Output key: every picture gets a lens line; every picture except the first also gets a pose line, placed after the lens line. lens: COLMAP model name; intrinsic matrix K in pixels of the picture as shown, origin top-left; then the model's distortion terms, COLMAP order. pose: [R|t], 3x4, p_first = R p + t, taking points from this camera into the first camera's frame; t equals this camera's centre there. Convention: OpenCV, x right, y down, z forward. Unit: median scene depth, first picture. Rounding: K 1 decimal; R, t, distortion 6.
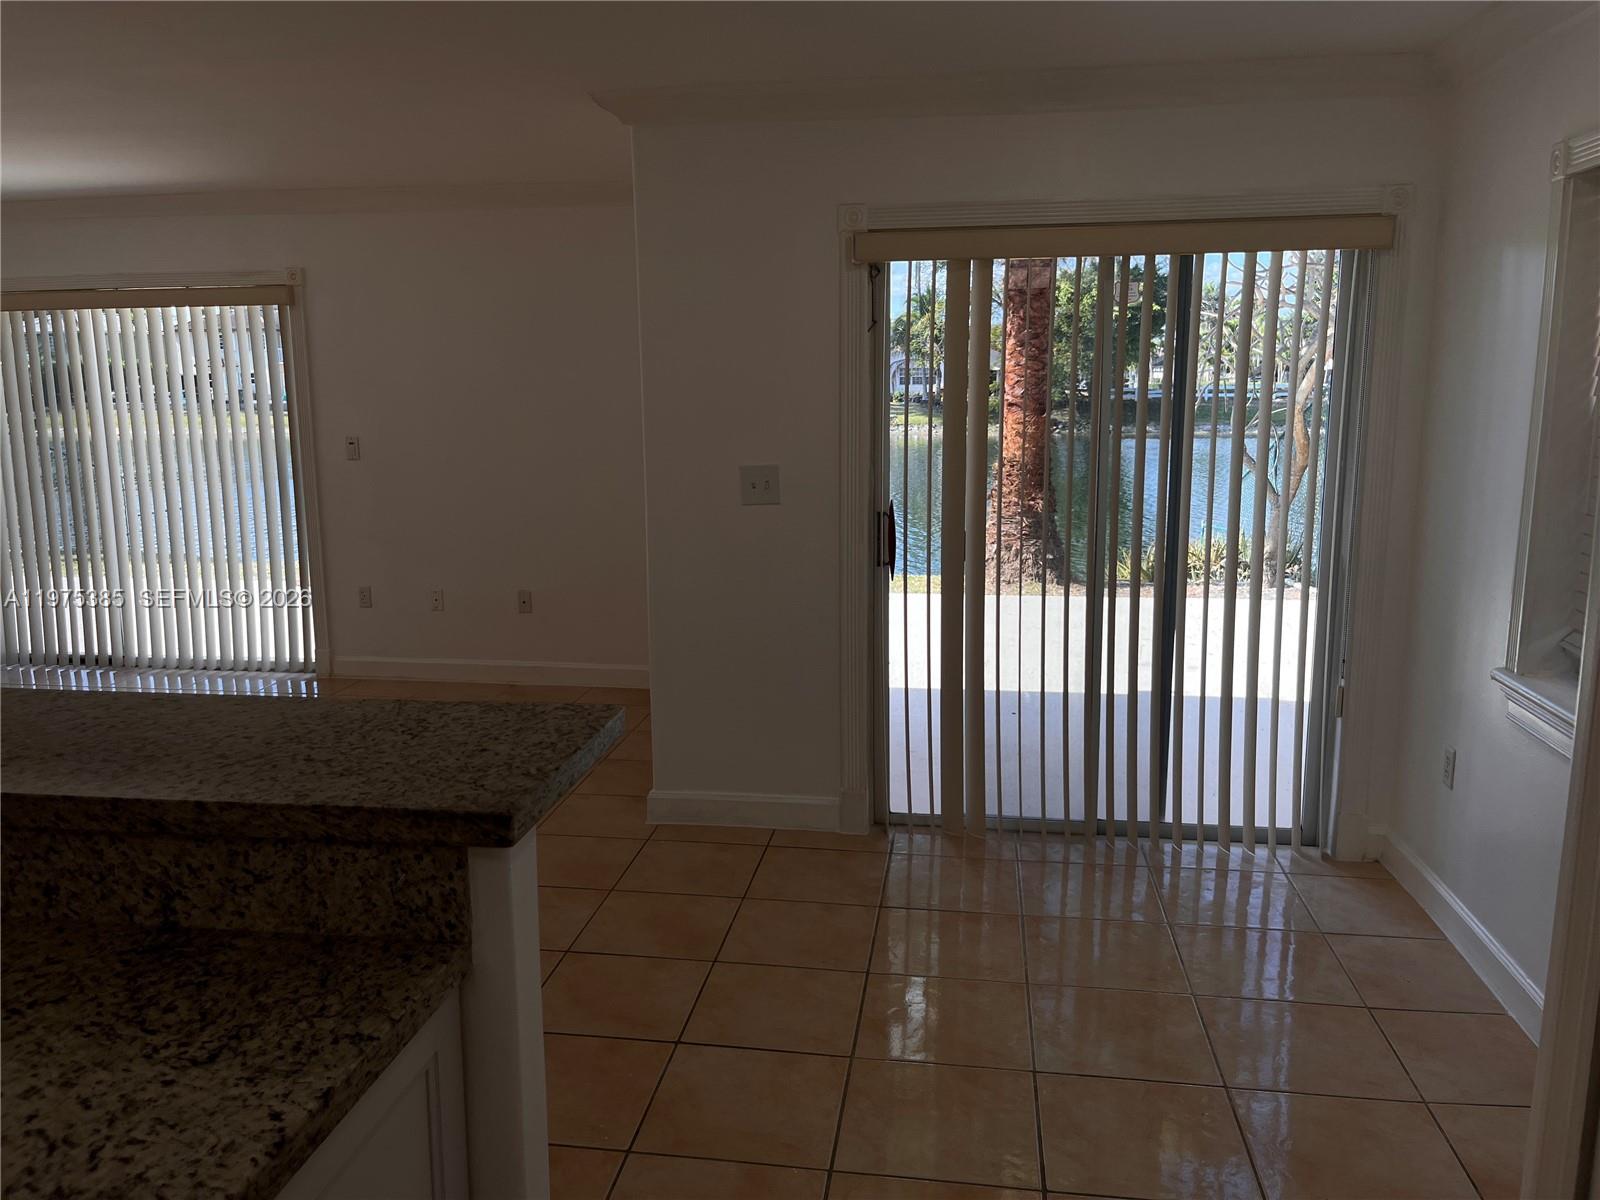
lens RADIAL K [[1223.2, 0, 797.6], [0, 1223.2, 594.4], [0, 0, 1]] dist [0.060274, -0.081486]
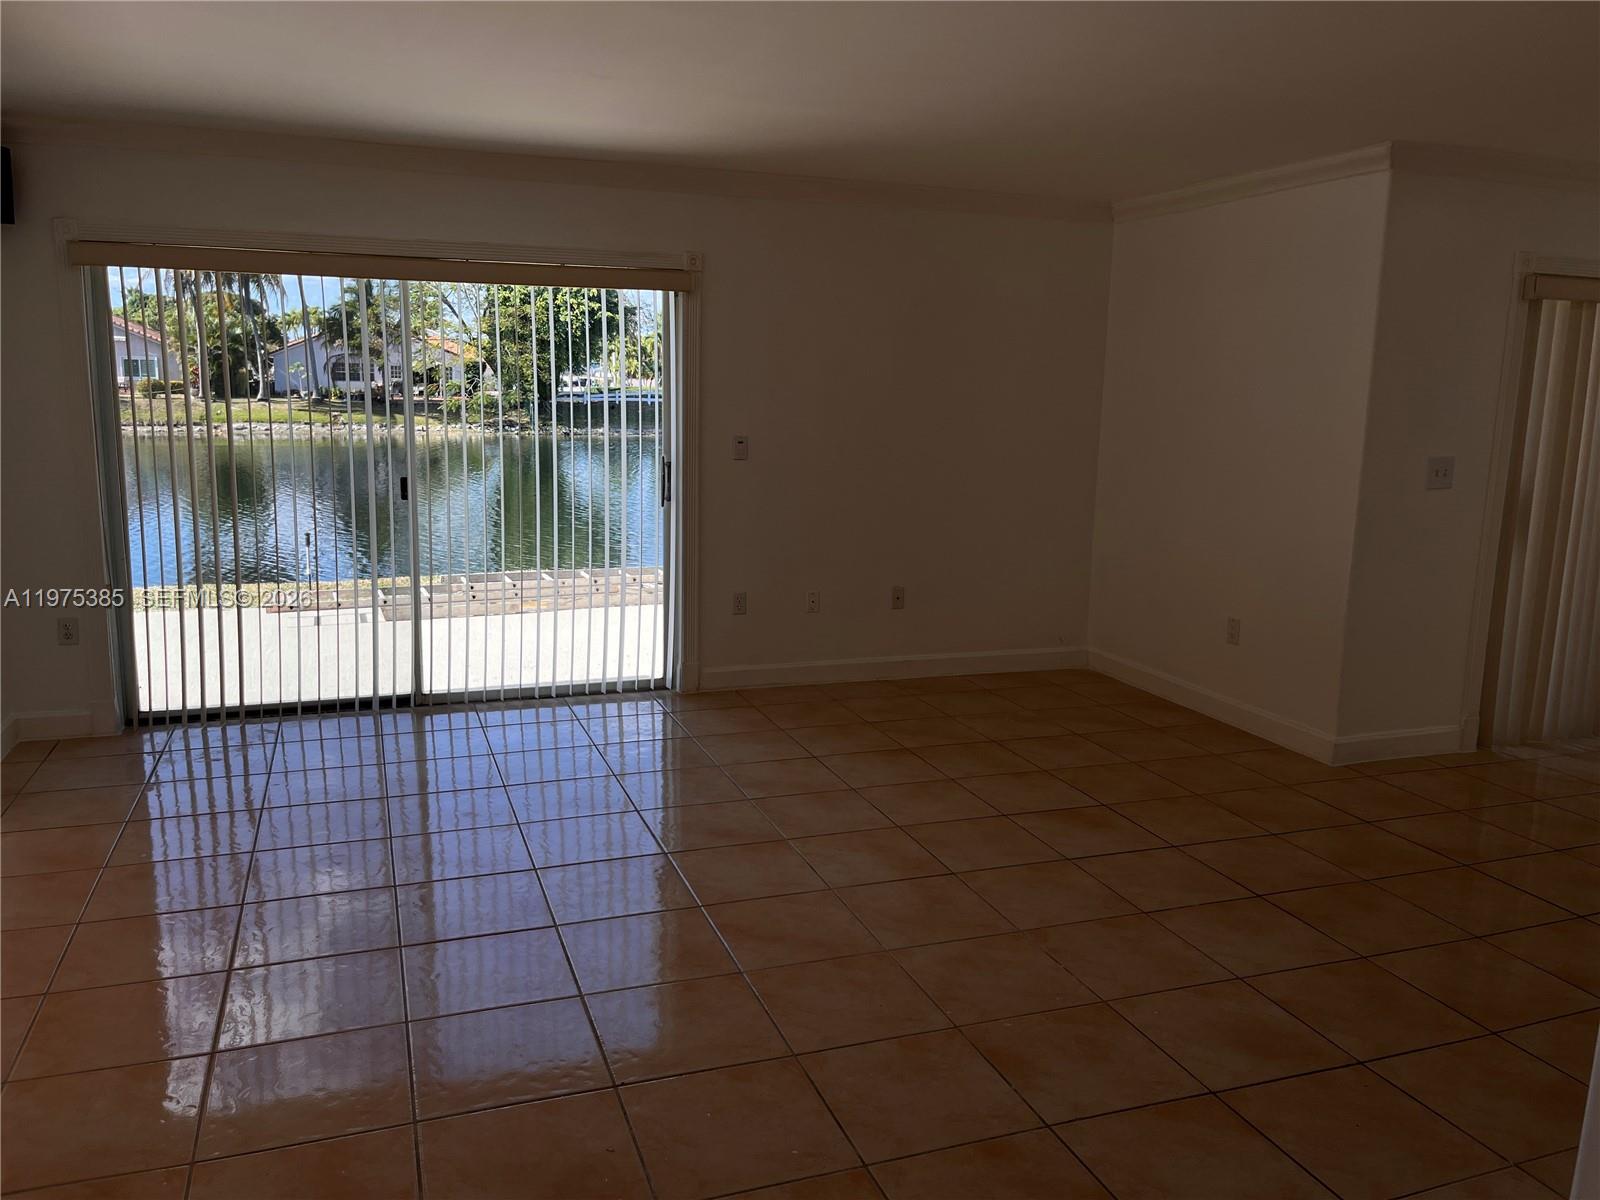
lens RADIAL K [[1223.2, 0, 800.1], [0, 1223.2, 601.7], [0, 0, 1]] dist [0.060274, -0.081486]
pose [[0.874203, -0.061271, 0.481680, -0.799764], [0.058079, 0.998079, 0.021550, -0.017375], [-0.482075, 0.009136, 0.876082, 0.153427]]
